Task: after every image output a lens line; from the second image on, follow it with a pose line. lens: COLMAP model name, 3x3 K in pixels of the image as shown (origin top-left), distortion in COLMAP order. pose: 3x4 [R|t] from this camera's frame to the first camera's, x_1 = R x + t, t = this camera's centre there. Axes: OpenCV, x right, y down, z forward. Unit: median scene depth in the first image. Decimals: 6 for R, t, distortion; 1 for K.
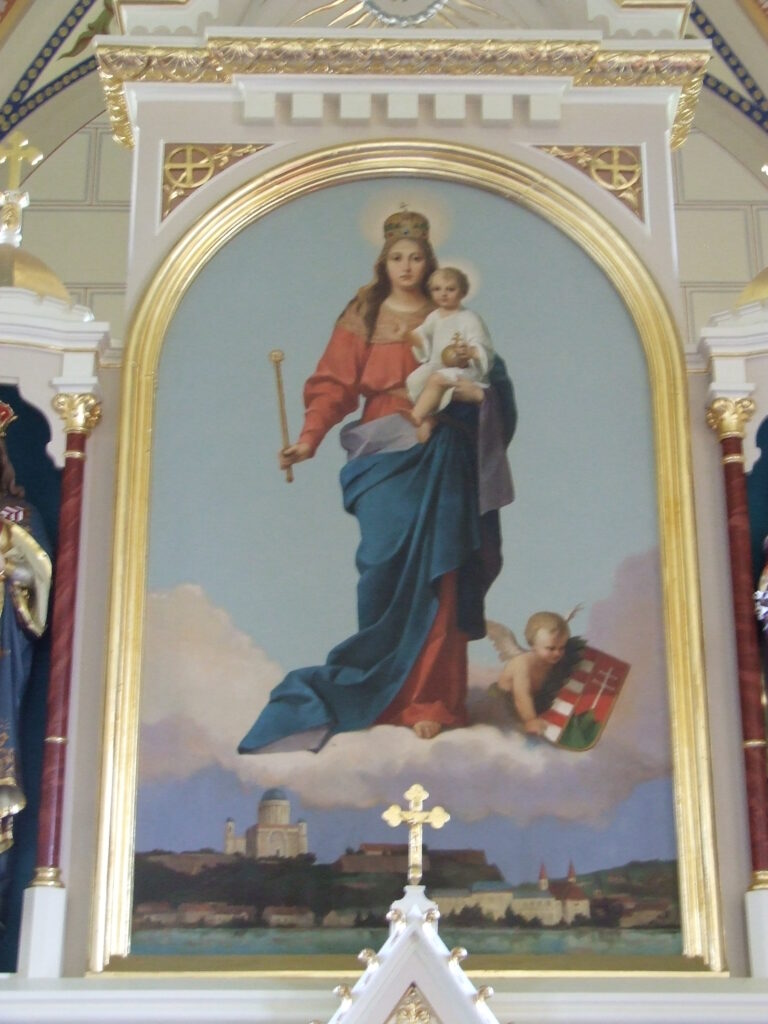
lens RADIAL K [[1983.3, 0, 404.7], [0, 1983.3, 511.7], [0, 0, 1]] dist [-0.022883, 0.847346]
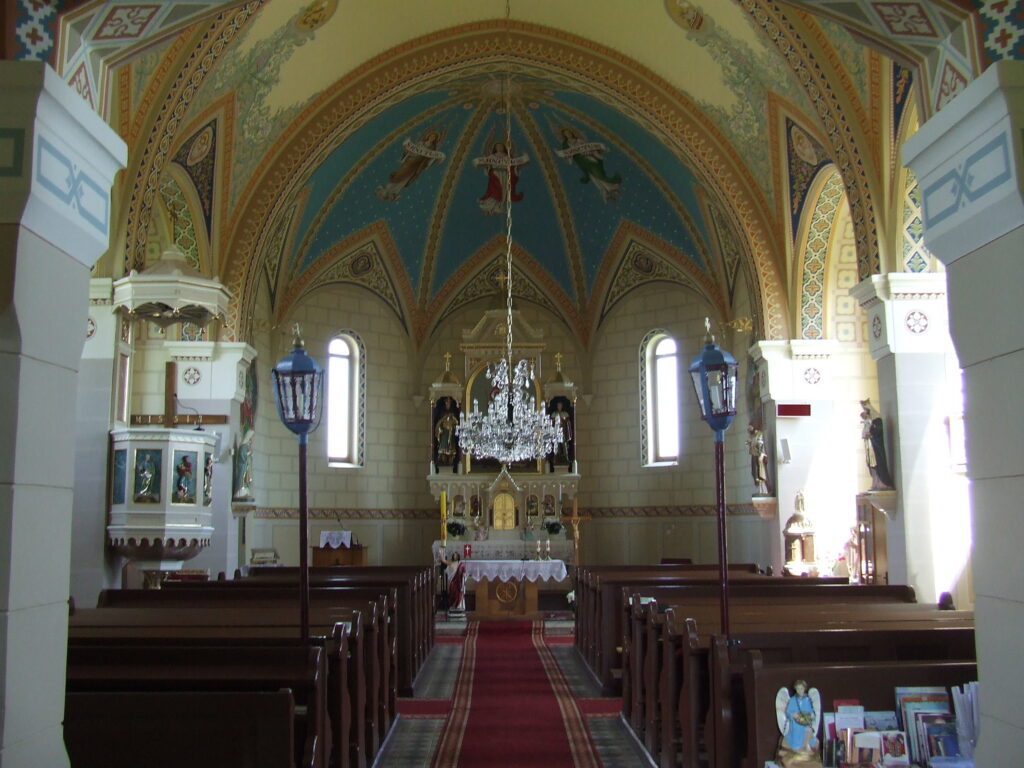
lens RADIAL K [[1064.9, 0, 513.3], [0, 1064.9, 312.2], [0, 0, 1]] dist [-0.064529, 0.038079]
pose [[0.998554, -0.014521, -0.051759, 0.251878], [0.024284, 0.980833, 0.193332, -1.155032], [0.047960, -0.194310, 0.979767, -2.893789]]
